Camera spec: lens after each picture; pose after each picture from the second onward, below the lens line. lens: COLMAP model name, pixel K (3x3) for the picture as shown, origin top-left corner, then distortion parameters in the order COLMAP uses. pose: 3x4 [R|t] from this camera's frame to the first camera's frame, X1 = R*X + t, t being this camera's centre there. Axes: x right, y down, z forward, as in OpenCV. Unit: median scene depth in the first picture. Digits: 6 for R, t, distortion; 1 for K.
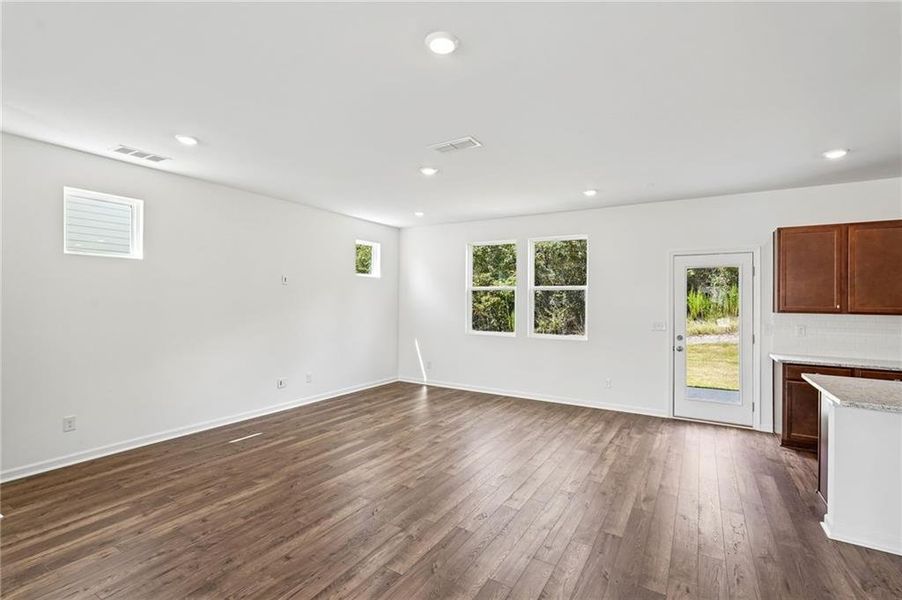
lens RADIAL K [[408.2, 0, 451.4], [0, 408.2, 300.8], [0, 0, 1]] dist [-0.009064, 0.006932]
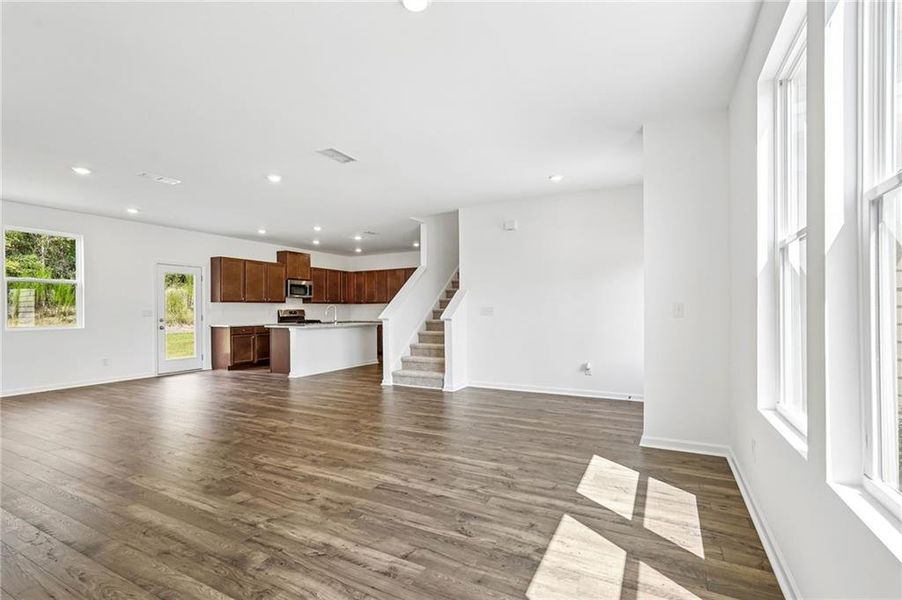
lens RADIAL K [[410.7, 0, 450.6], [0, 410.7, 306.2], [0, 0, 1]] dist [-0.005410, 0.008407]
pose [[-0.065746, 0.001301, 0.997836, -1.235618], [0.005155, 0.999986, -0.000964, 0.060228], [-0.997823, 0.005081, -0.065752, 0.070880]]
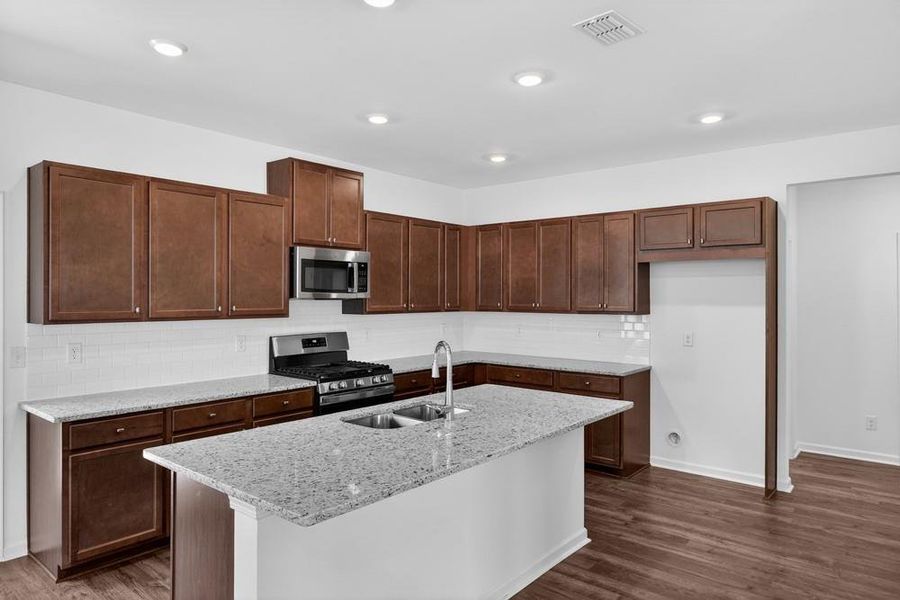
lens RADIAL K [[571.7, 0, 450.0], [0, 571.7, 300.0], [0, 0, 1]] dist [-0.005661, 0.000030]
pose [[0.140832, -0.012774, 0.989951, 0.169877], [-0.002611, 0.999908, 0.013273, -0.012919], [-0.990030, -0.004454, 0.140786, 0.412225]]
